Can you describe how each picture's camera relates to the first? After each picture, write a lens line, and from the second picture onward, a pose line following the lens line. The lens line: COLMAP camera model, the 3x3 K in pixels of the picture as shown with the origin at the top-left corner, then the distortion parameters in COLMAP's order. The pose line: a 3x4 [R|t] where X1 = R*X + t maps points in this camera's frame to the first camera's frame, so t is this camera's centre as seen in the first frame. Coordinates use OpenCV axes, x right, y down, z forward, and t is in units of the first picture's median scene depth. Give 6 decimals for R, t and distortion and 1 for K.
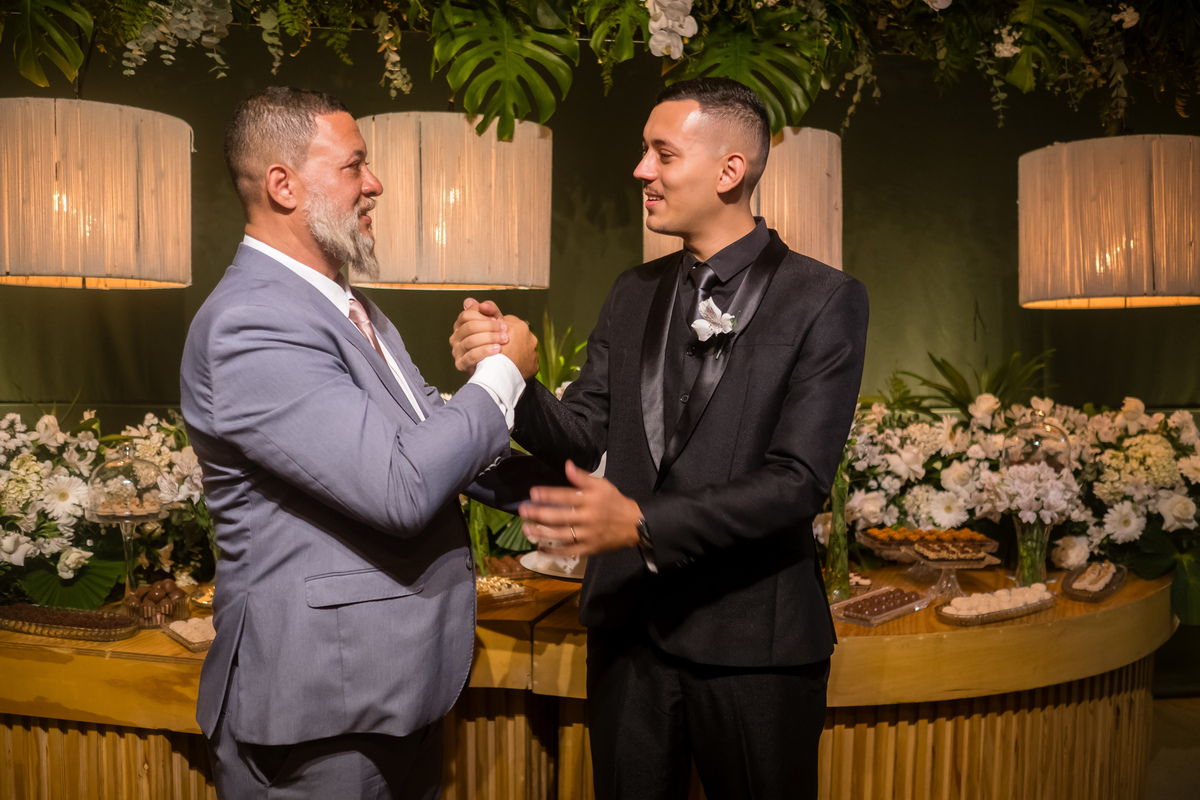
lens RADIAL K [[1212.2, 0, 602.8], [0, 1212.2, 398.7], [0, 0, 1]] dist [0.004093, 0.000000]
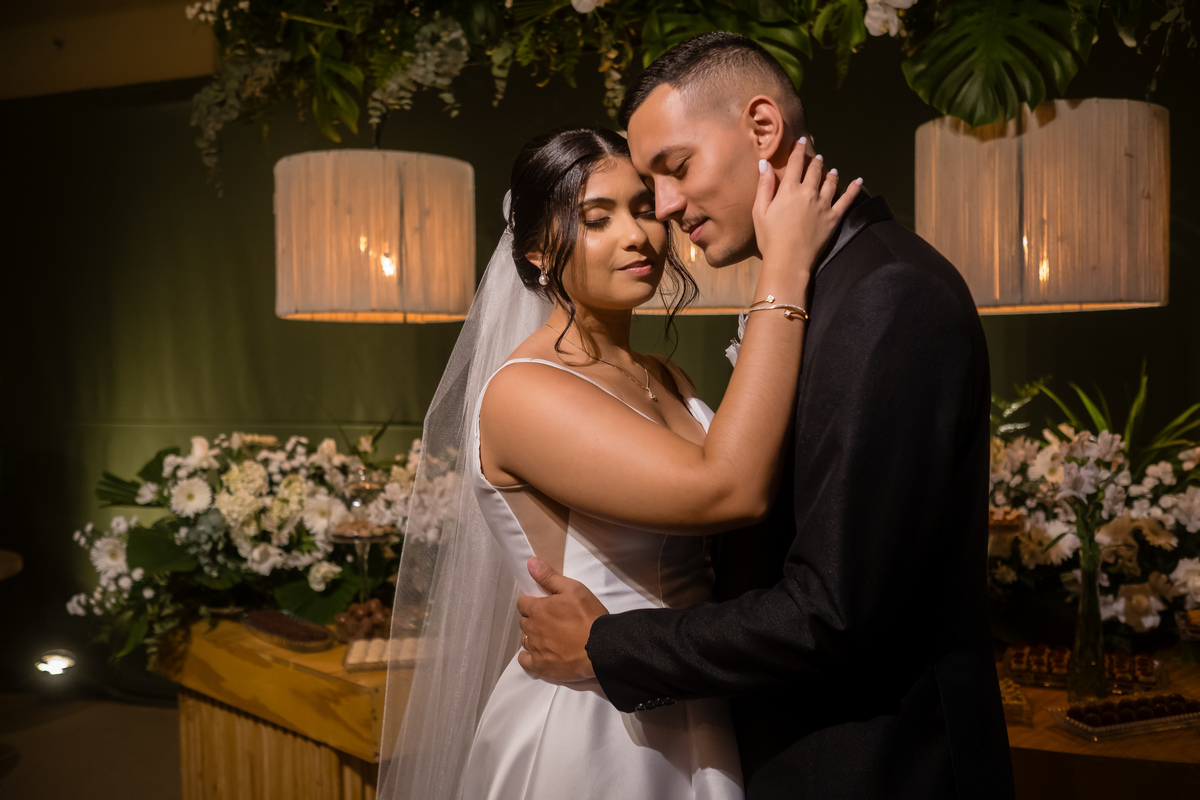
lens RADIAL K [[1212.2, 0, 589.7], [0, 1212.2, 405.2], [0, 0, 1]] dist [0.004093, 0.000000]
pose [[0.875702, 0.007512, -0.482793, 0.281702], [-0.013813, 0.999860, -0.009496, -0.010269], [0.482654, 0.014985, 0.875683, 0.154478]]
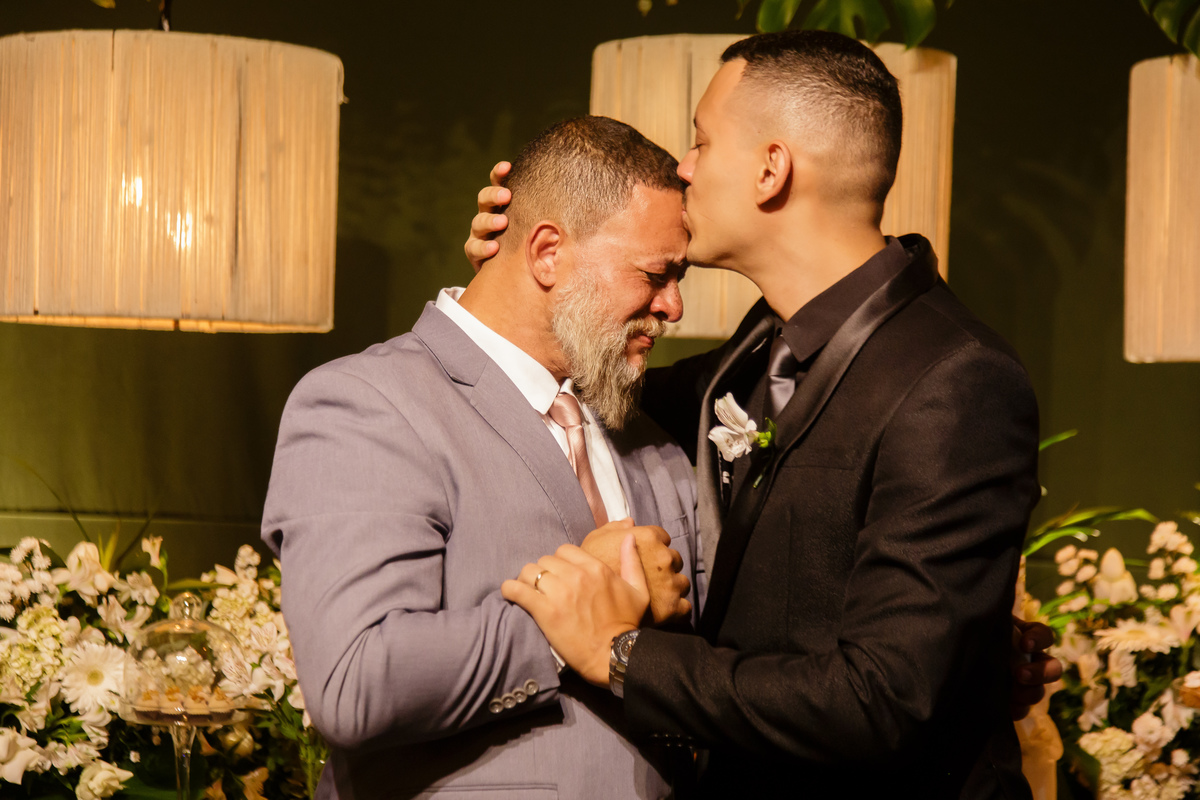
lens RADIAL K [[2778.6, 0, 604.7], [0, 2778.6, 391.5], [0, 0, 1]] dist [0.049697, 0.000000]
pose [[0.945728, 0.022240, -0.324198, 0.244221], [-0.036922, 0.998549, -0.039203, -0.017460], [0.322856, 0.049045, 0.945176, -0.246095]]
